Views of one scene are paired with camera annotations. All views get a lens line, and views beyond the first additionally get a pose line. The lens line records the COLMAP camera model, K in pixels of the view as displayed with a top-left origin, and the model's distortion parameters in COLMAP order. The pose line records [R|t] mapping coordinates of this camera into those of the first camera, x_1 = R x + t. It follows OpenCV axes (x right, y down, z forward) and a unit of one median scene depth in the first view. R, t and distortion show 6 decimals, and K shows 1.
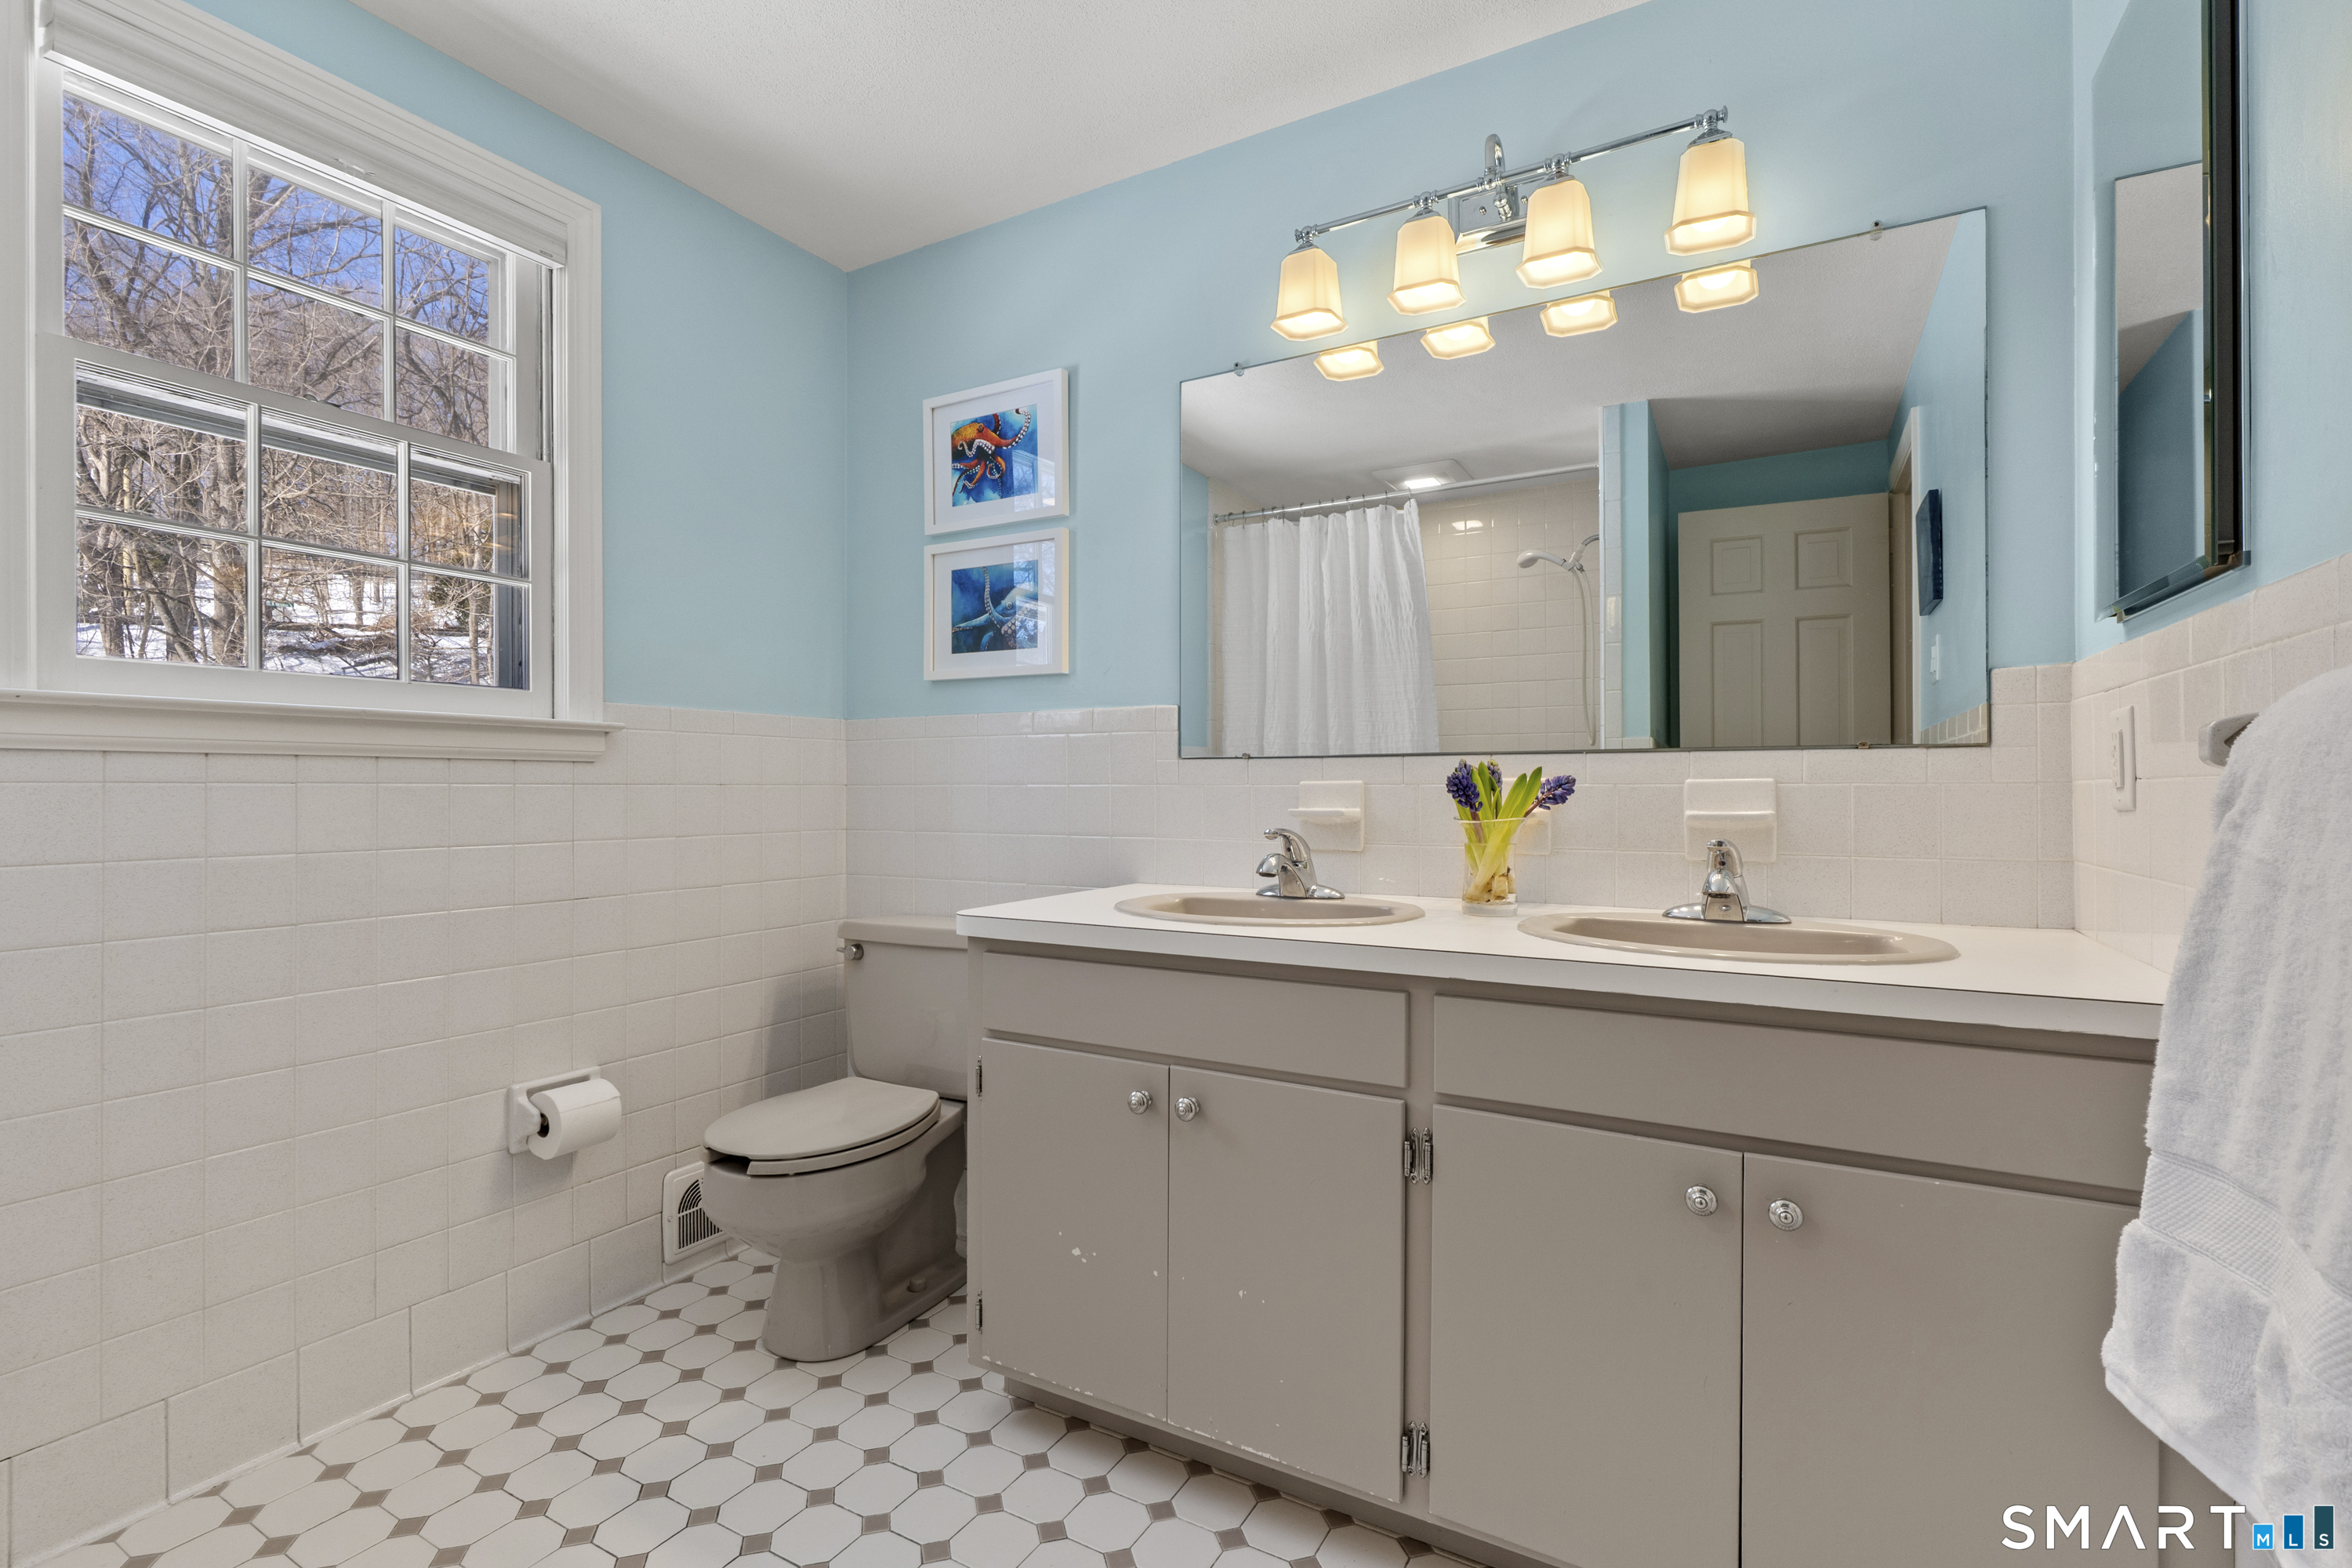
lens RADIAL K [[1068.4, 0, 1162.5], [0, 1068.4, 786.7], [0, 0, 1]] dist [-0.012663, 0.002208]
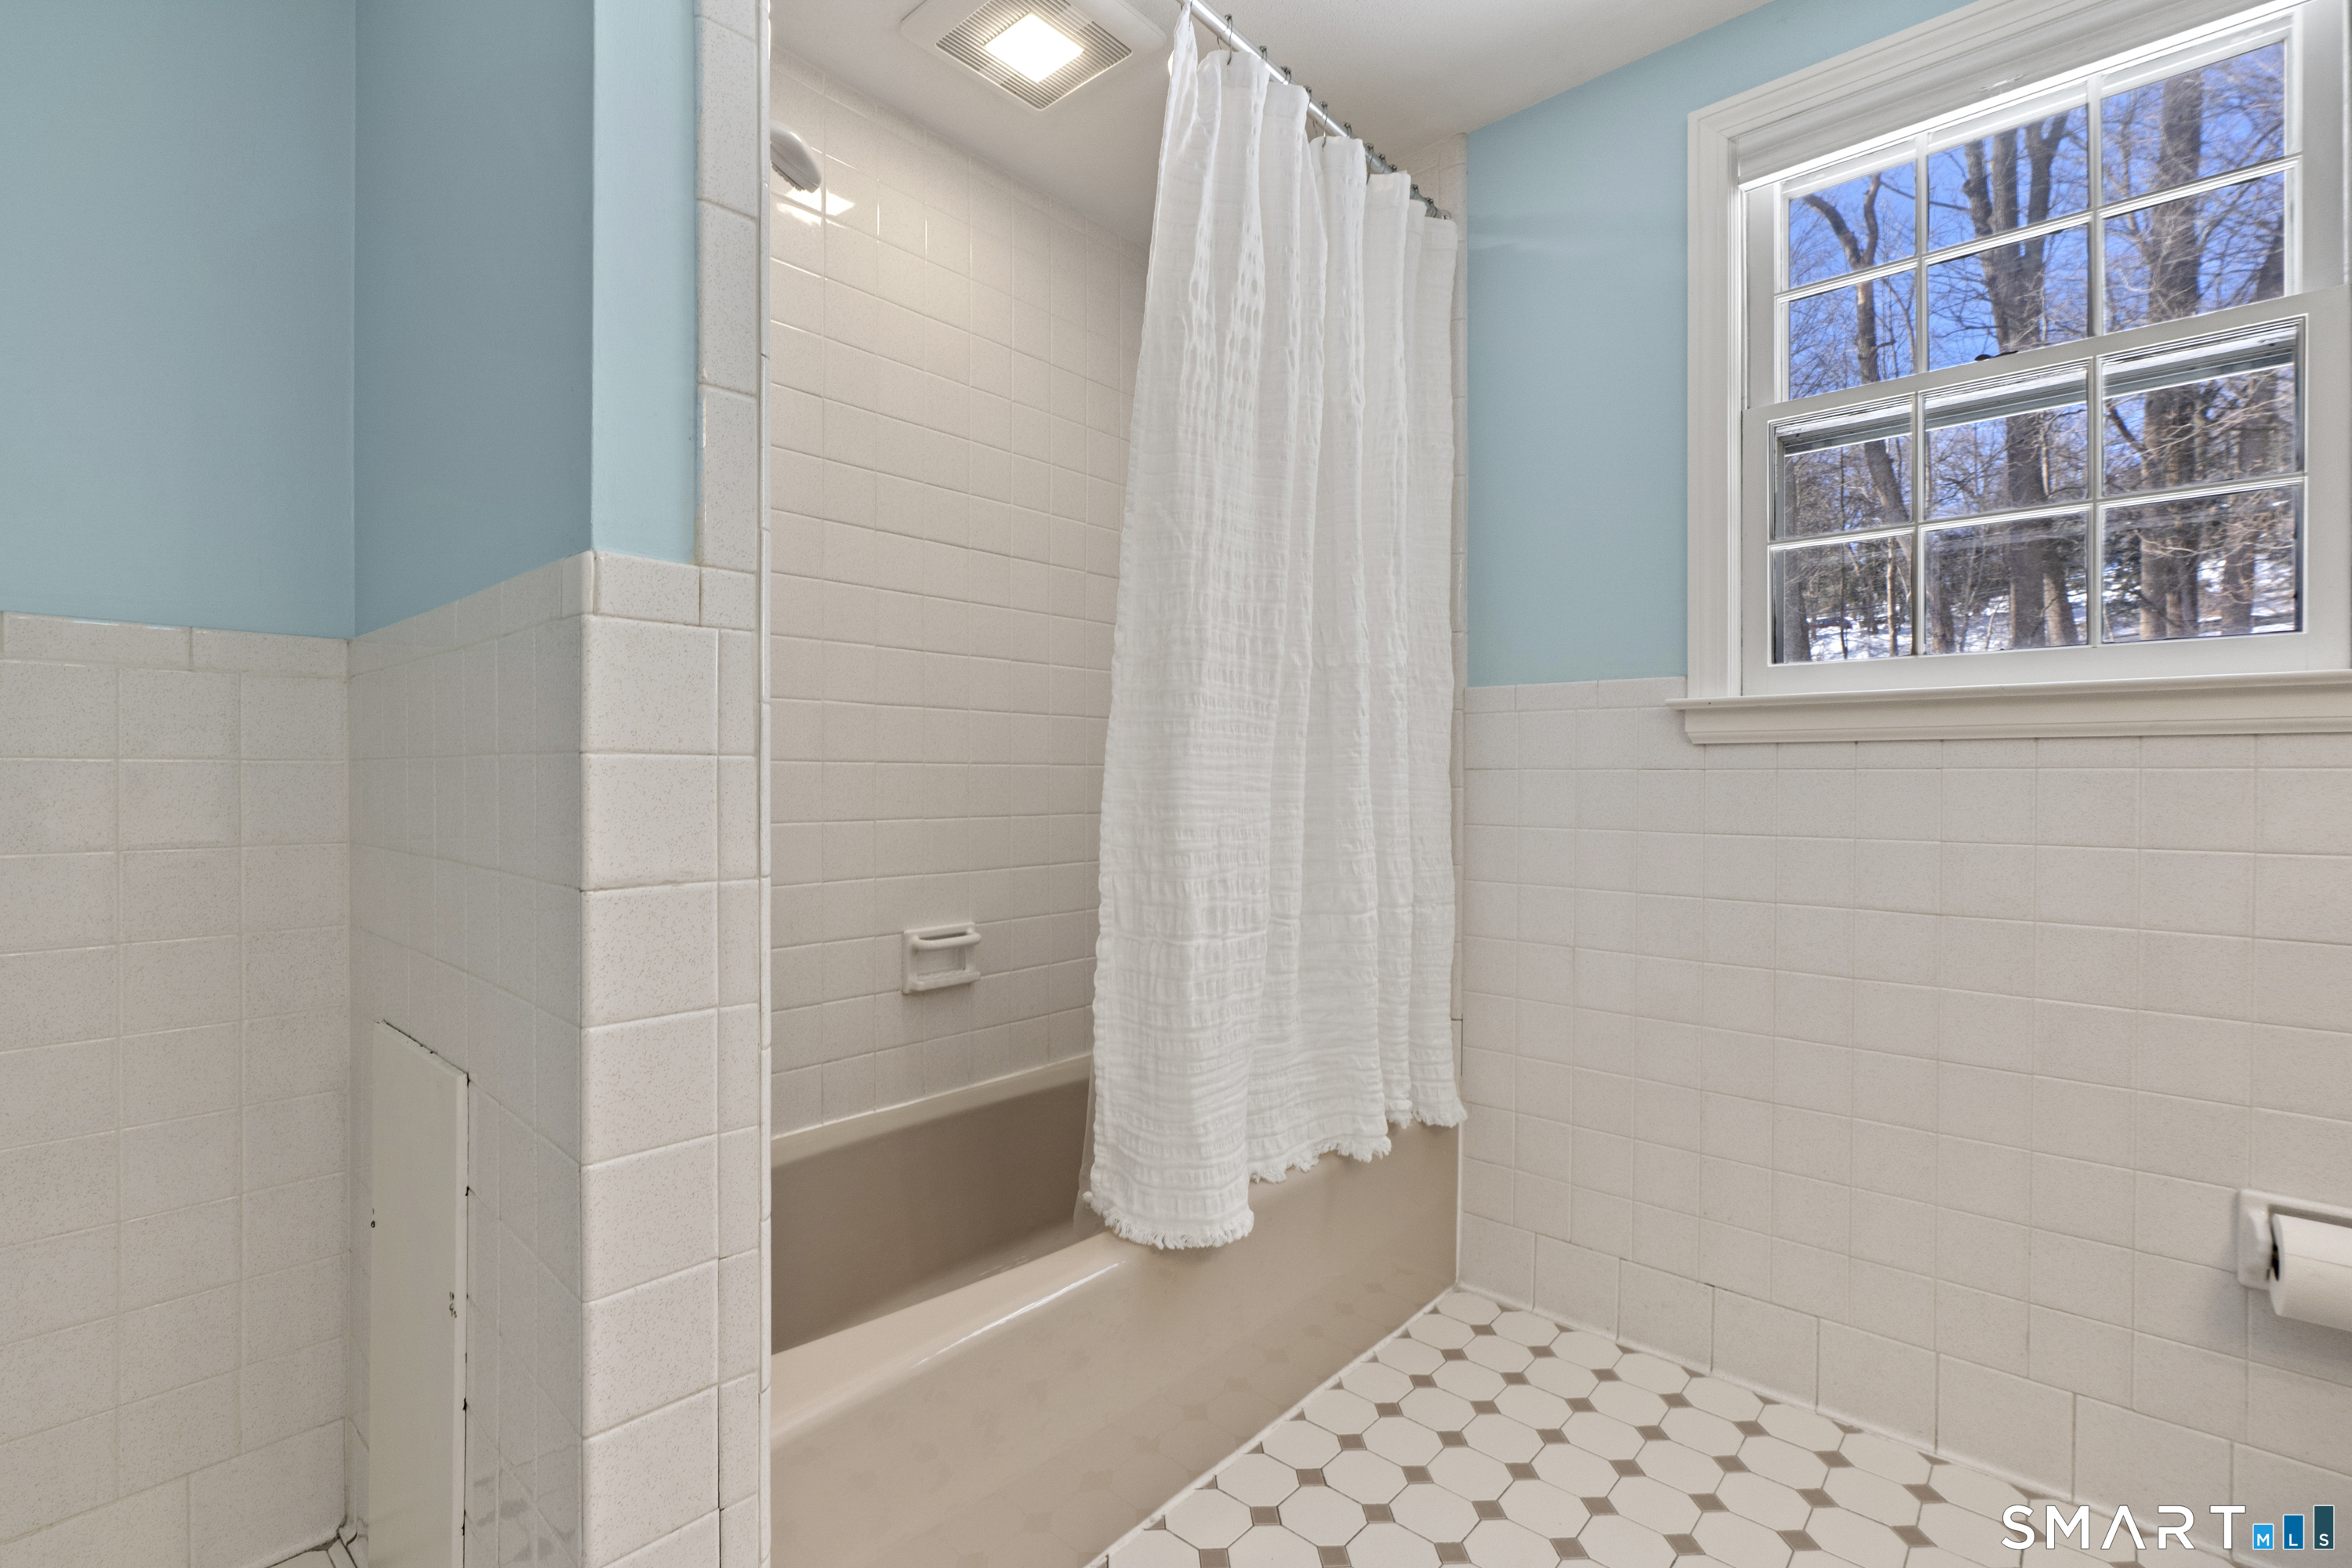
lens RADIAL K [[1068.4, 0, 1182.8], [0, 1068.4, 795.8], [0, 0, 1]] dist [-0.012663, 0.002208]
pose [[-0.215177, 0.007728, -0.976544, 0.268763], [-0.006596, 0.999934, 0.009367, 0.016596], [0.976553, 0.008456, -0.215112, 0.519303]]
